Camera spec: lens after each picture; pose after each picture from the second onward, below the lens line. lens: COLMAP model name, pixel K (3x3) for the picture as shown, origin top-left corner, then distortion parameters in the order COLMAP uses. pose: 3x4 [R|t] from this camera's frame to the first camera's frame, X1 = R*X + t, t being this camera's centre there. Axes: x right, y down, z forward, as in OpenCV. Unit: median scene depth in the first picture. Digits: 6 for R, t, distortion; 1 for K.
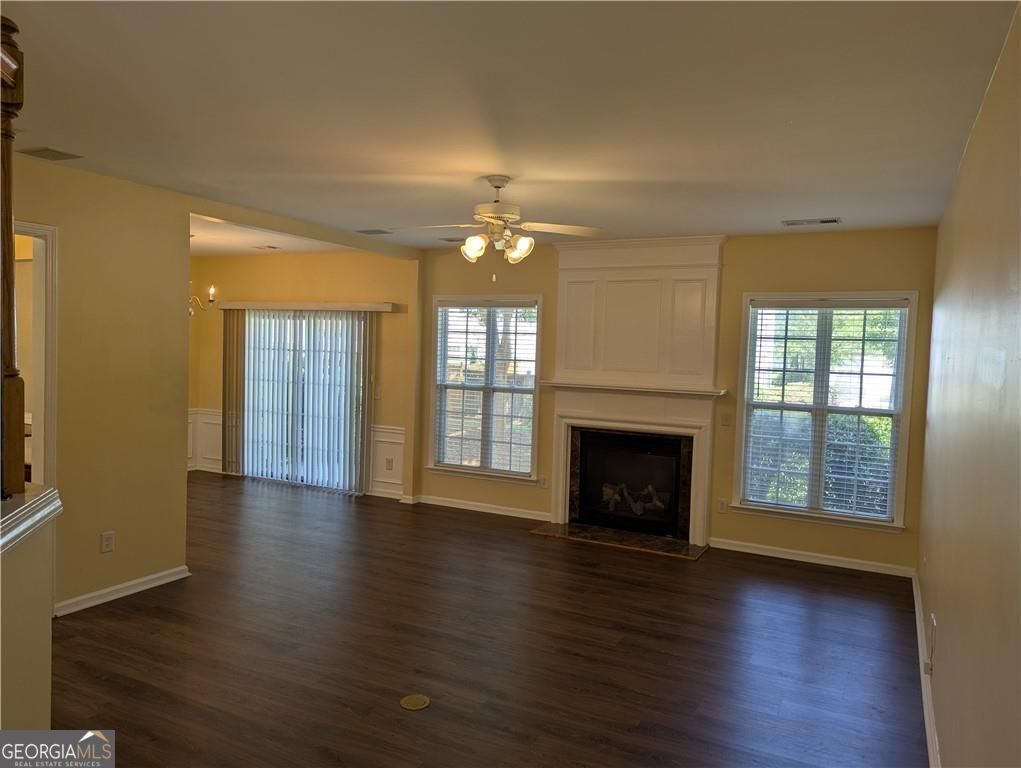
lens RADIAL K [[726.2, 0, 510.5], [0, 726.2, 384.0], [0, 0, 1]] dist [0.050718, -0.001849]
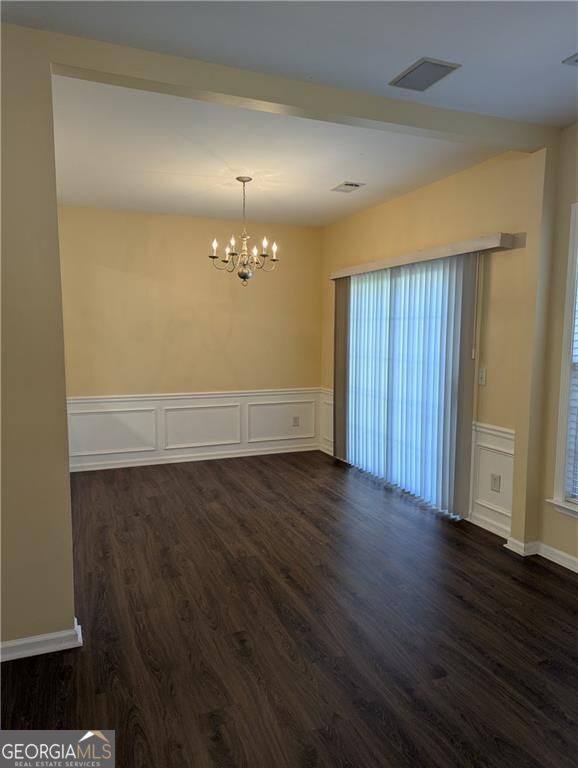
lens RADIAL K [[546.2, 0, 289.0], [0, 546.2, 384.0], [0, 0, 1]] dist [0.050718, -0.001849]
pose [[0.757369, 0.033903, -0.652107, 0.014939], [-0.011231, 0.999180, 0.038903, 0.003230], [0.652891, -0.022140, 0.757128, 0.502902]]
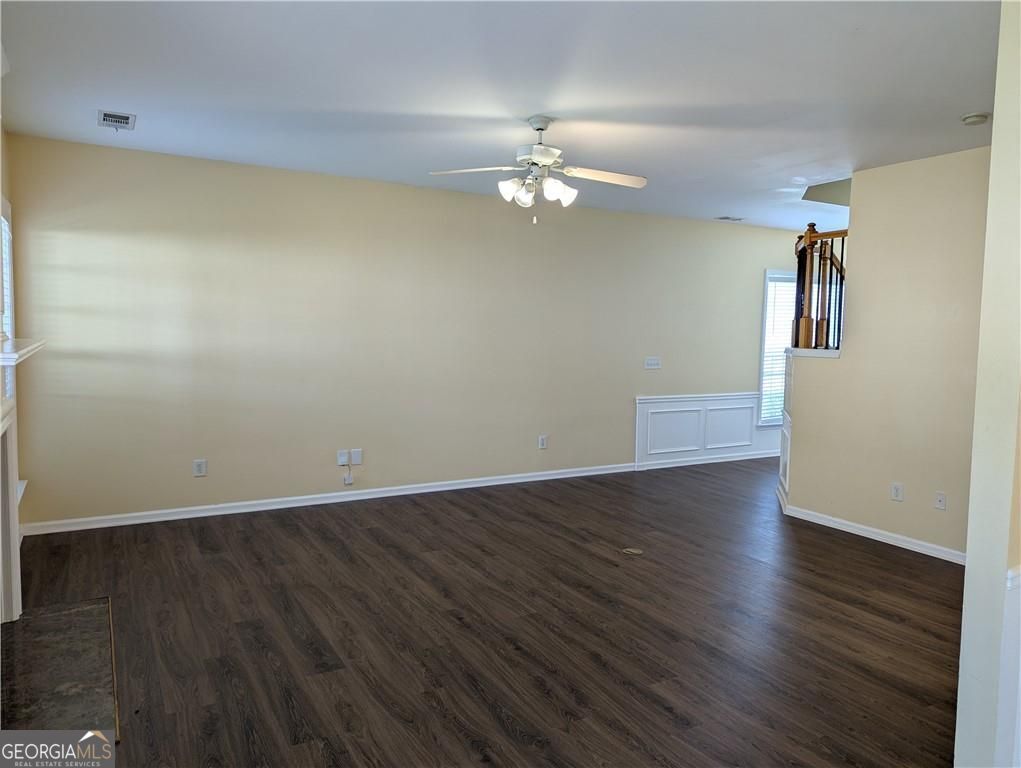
lens RADIAL K [[720.5, 0, 511.7], [0, 720.5, 375.4], [0, 0, 1]] dist [0.047686, -0.001235]
pose [[-0.842725, -0.078875, 0.532535, -0.290456], [-0.015068, 0.992277, 0.123122, -0.033101], [-0.538133, 0.095734, -0.837405, 1.010543]]
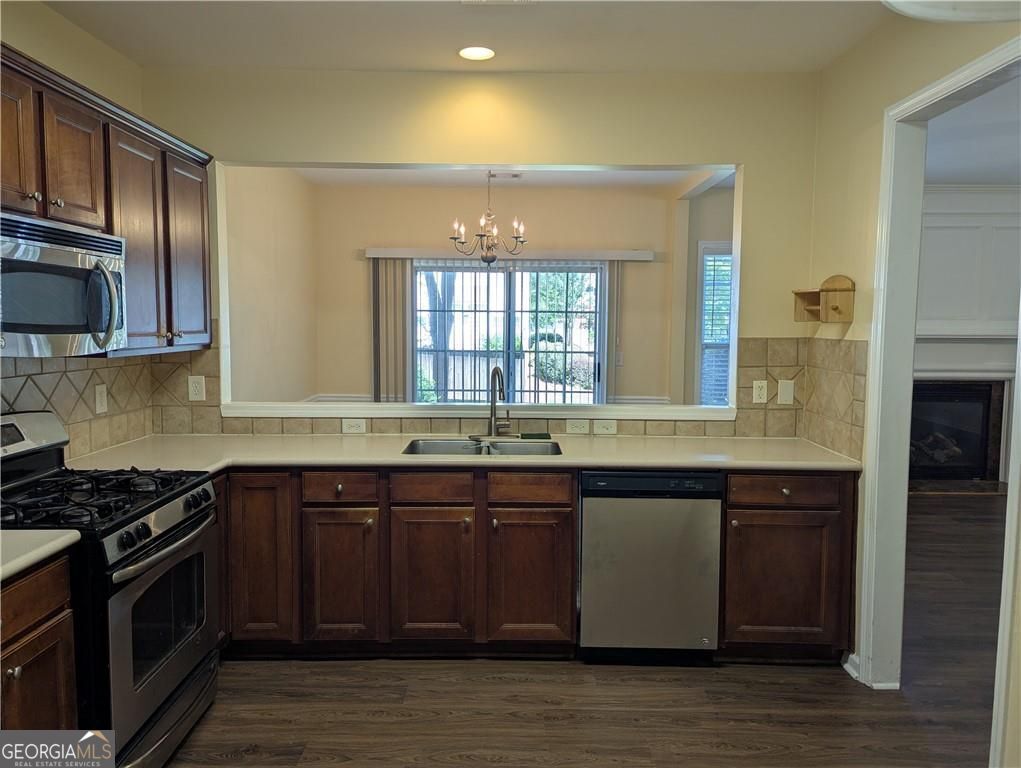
lens RADIAL K [[726.2, 0, 510.5], [0, 726.2, 384.0], [0, 0, 1]] dist [0.050718, -0.001849]
pose [[0.890664, -0.062568, 0.450336, -0.688453], [0.041718, 0.997554, 0.056089, -0.010543], [-0.452744, -0.031170, 0.891096, 0.298797]]
